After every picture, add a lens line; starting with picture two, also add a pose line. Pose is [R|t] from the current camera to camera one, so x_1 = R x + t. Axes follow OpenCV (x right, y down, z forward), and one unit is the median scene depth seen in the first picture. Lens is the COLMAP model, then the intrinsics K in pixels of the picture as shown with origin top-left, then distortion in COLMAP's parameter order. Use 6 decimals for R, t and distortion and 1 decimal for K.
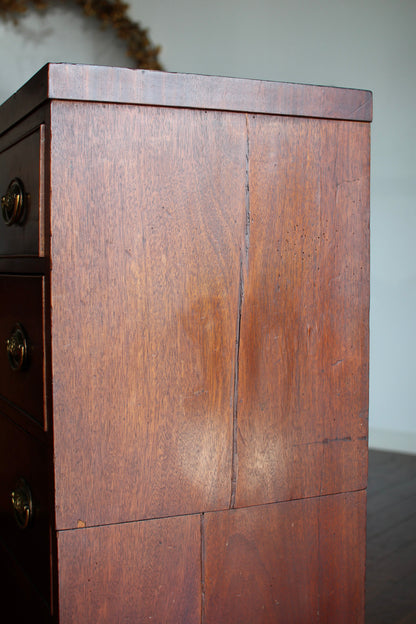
lens RADIAL K [[847.1, 0, 208.5], [0, 847.1, 312.1], [0, 0, 1]] dist [-0.141247, 0.000000]
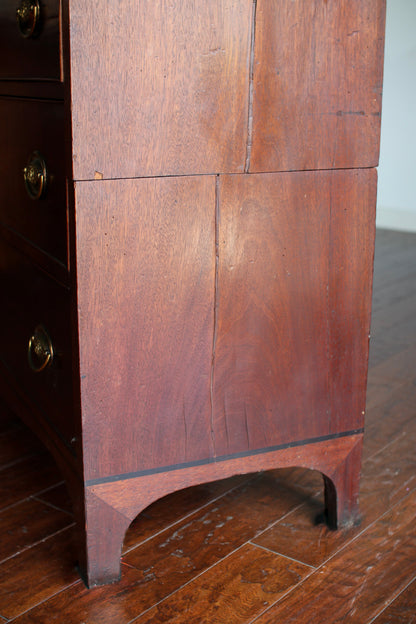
lens RADIAL K [[847.1, 0, 207.4], [0, 847.1, 312.6], [0, 0, 1]] dist [-0.141247, 0.000000]
pose [[0.999826, 0.005982, 0.017660, -0.036856], [-0.009535, 0.977968, 0.208535, 0.193728], [-0.016023, -0.208667, 0.977855, -0.020875]]
